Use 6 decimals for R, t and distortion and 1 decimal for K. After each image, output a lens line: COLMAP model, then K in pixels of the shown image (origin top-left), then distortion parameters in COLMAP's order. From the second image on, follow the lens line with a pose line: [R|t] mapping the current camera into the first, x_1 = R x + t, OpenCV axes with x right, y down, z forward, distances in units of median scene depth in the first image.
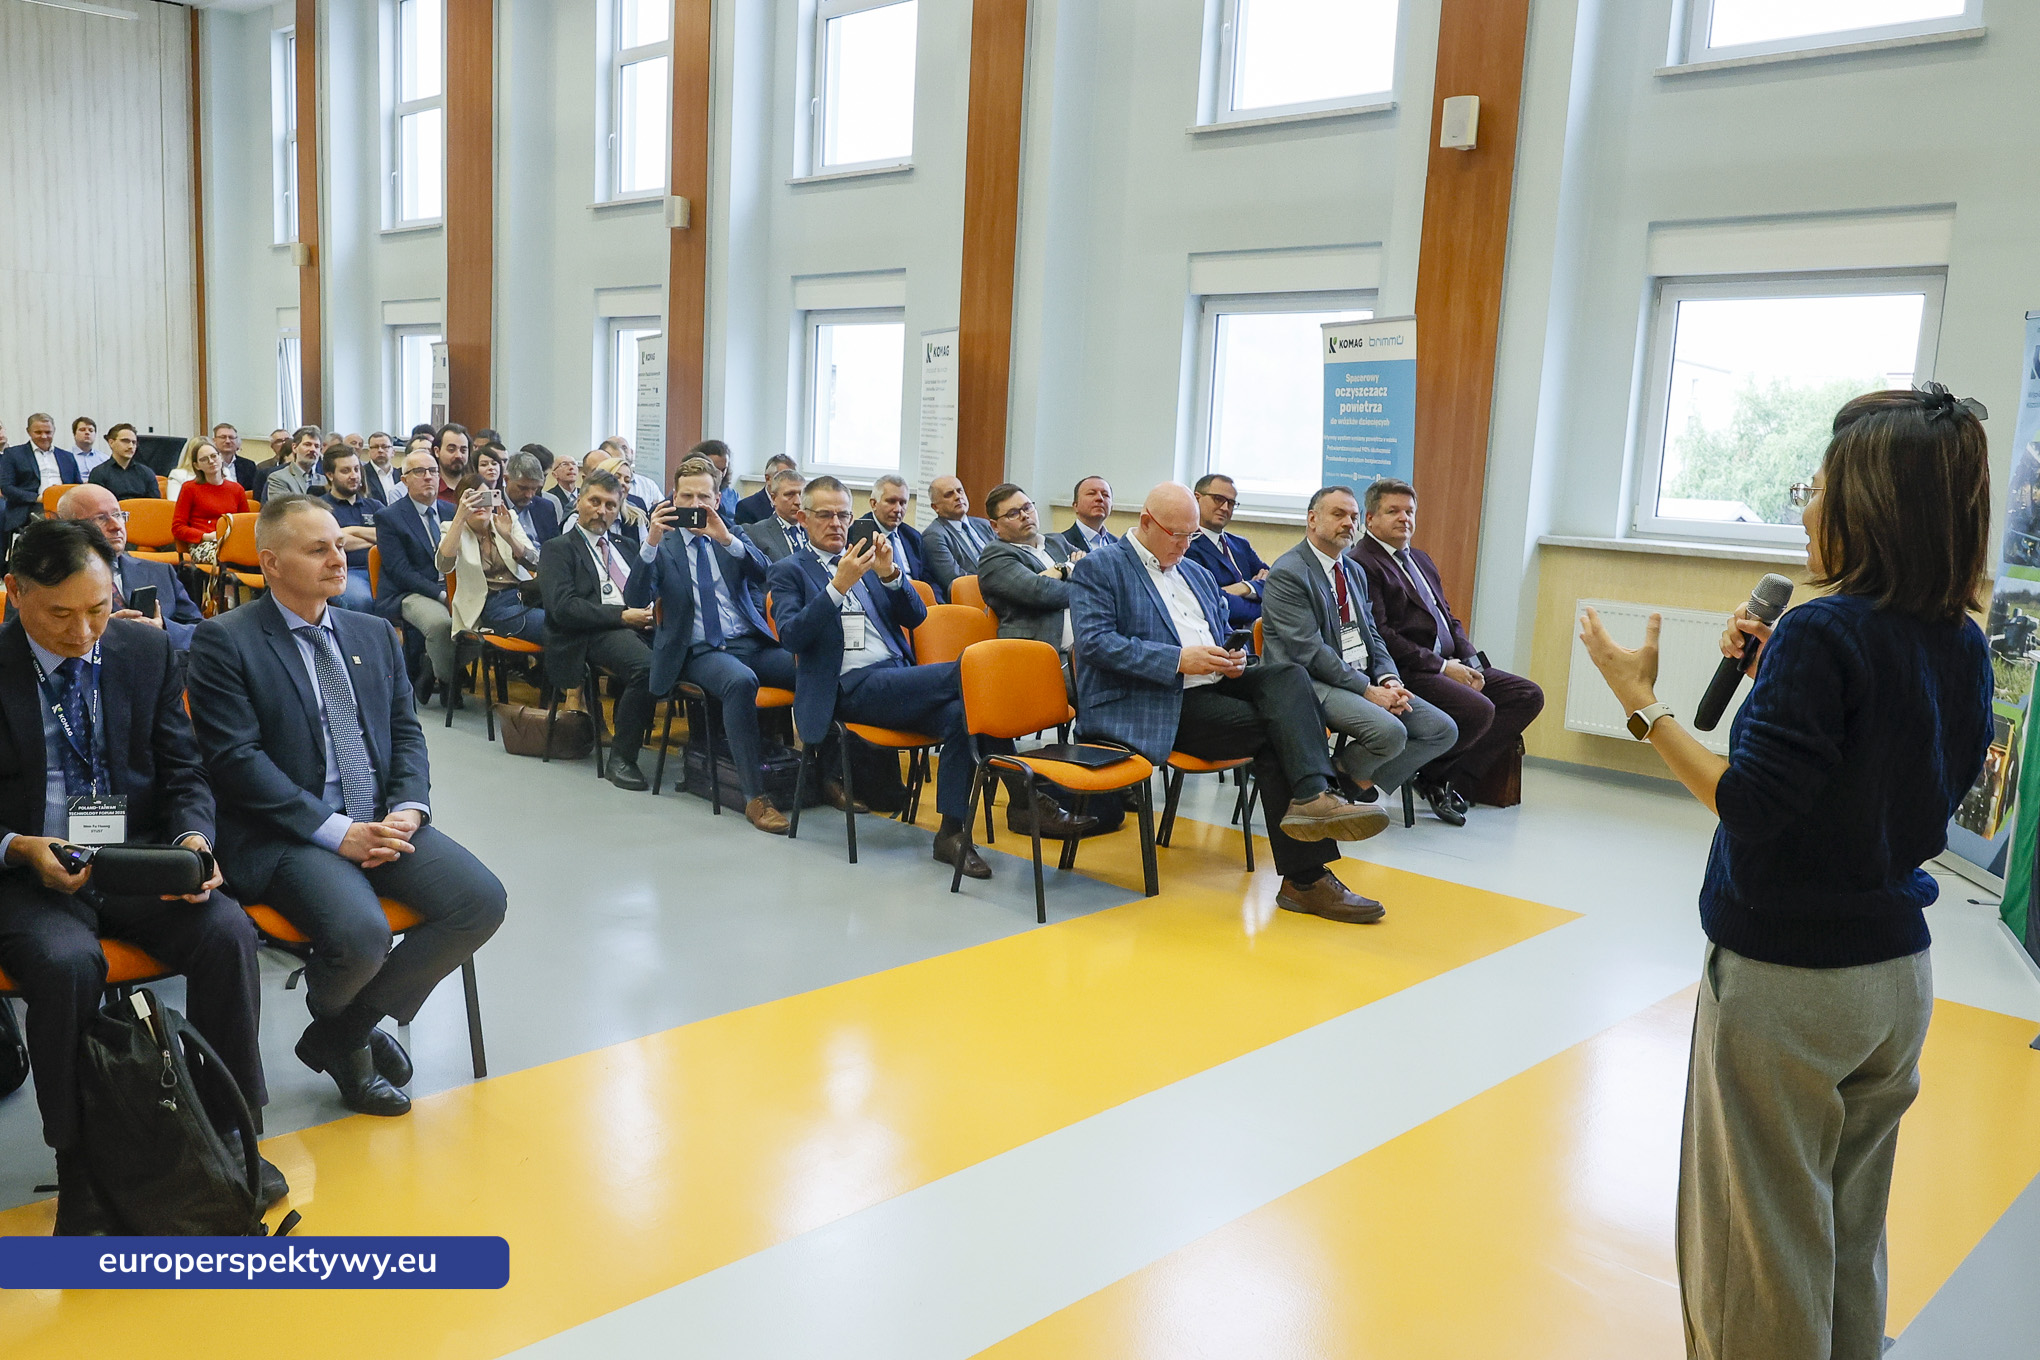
lens RADIAL K [[1655.8, 0, 1006.7], [0, 1655.8, 675.5], [0, 0, 1]] dist [-0.000246, -0.006888]
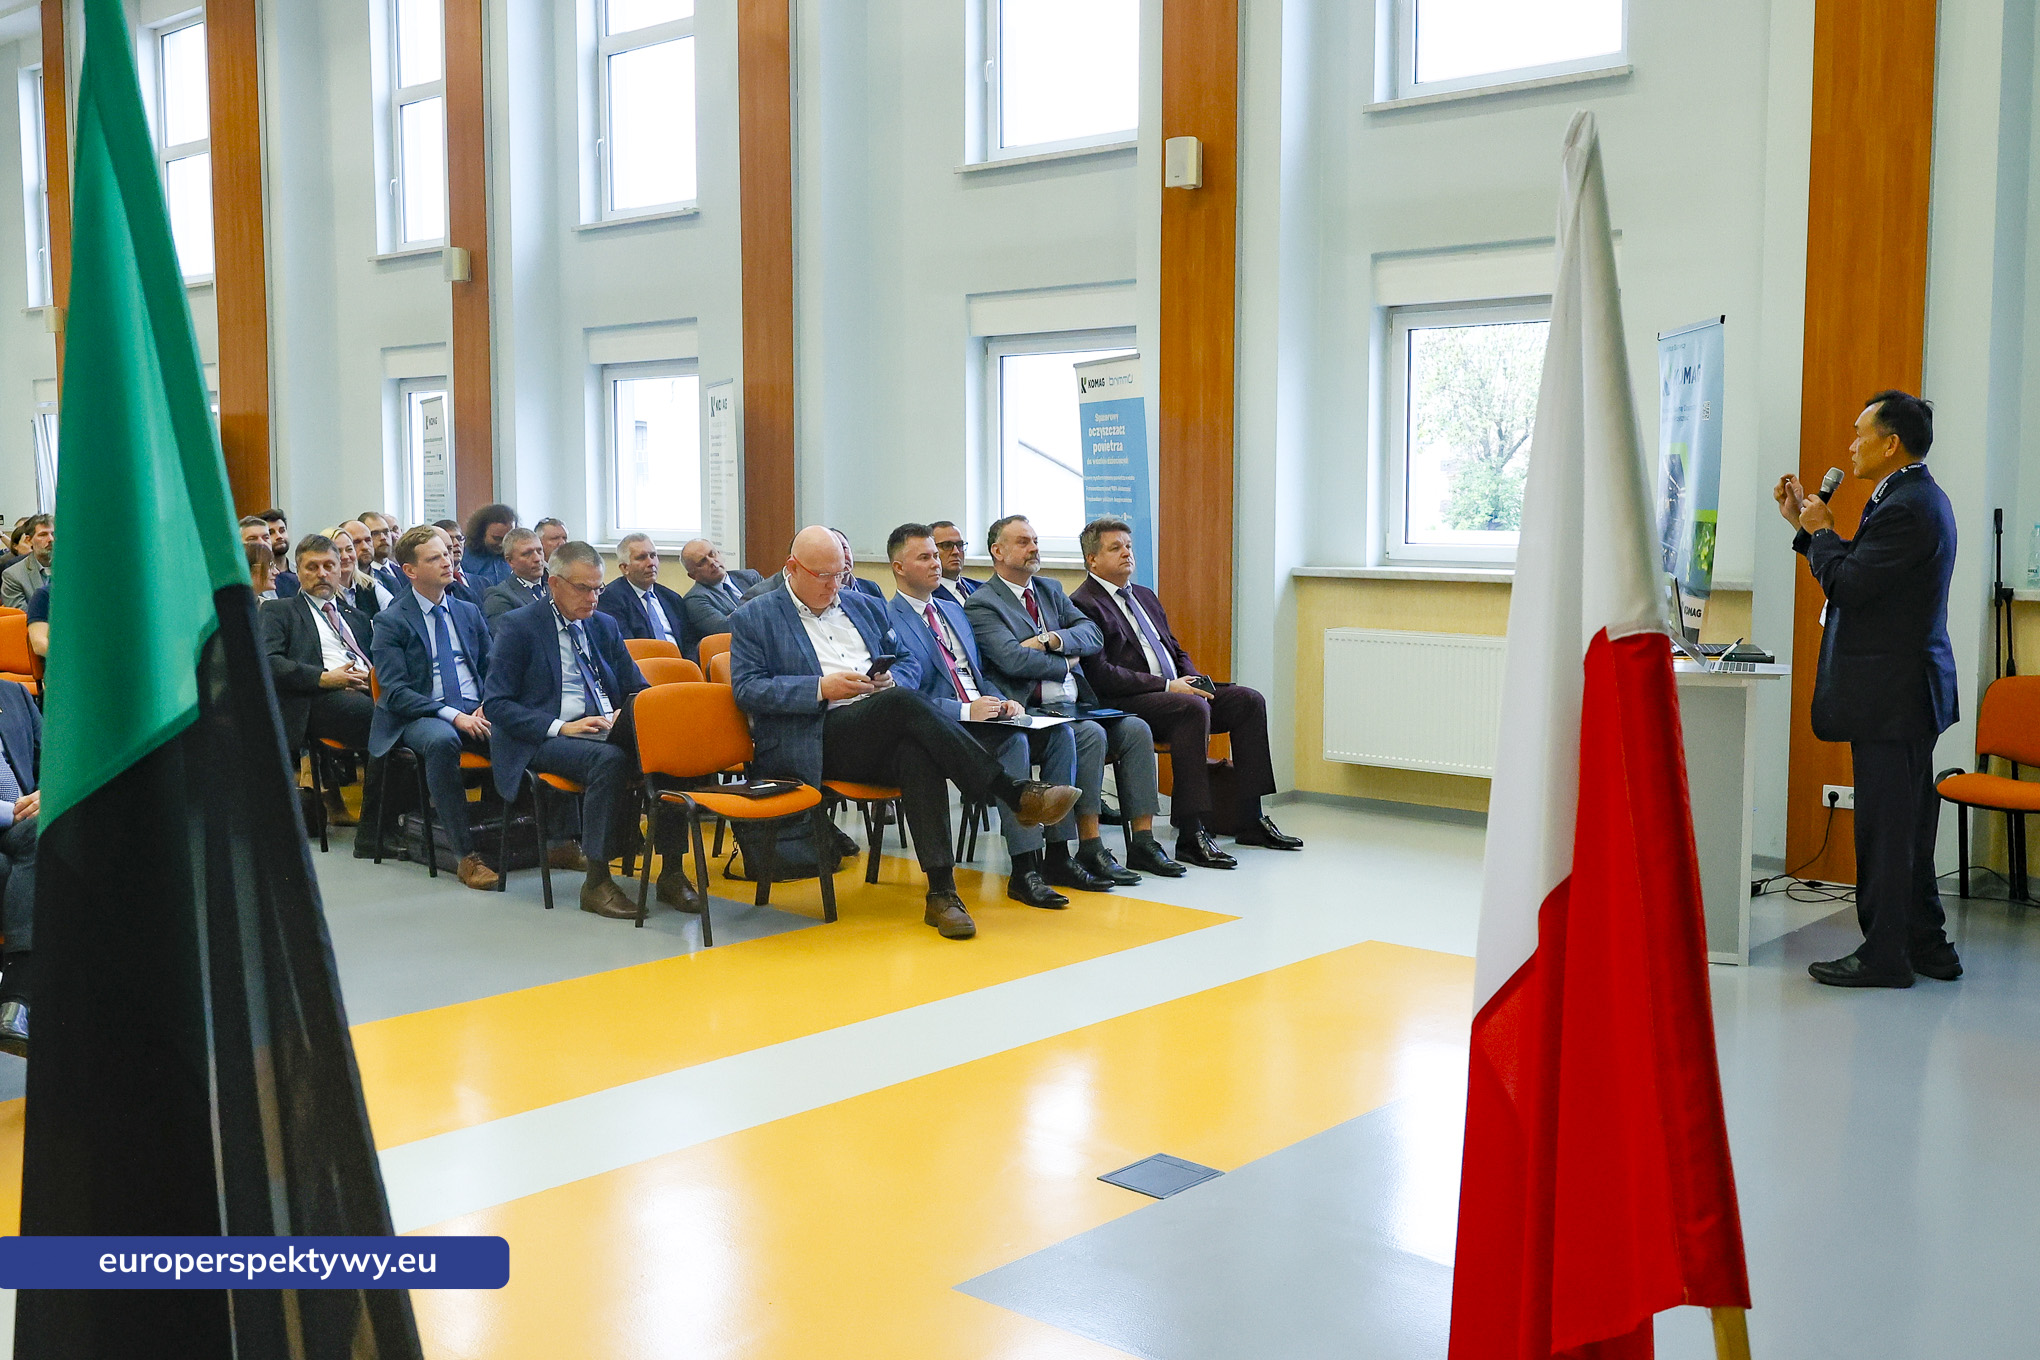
lens RADIAL K [[1887.2, 0, 1020.0], [0, 1887.2, 680.0], [0, 0, 1]] dist [-0.003519, 0.012460]
pose [[0.997220, -0.044996, 0.059389, 0.066097], [0.047568, 0.997958, -0.042626, 0.017655], [-0.057350, 0.045332, 0.997324, -0.089483]]
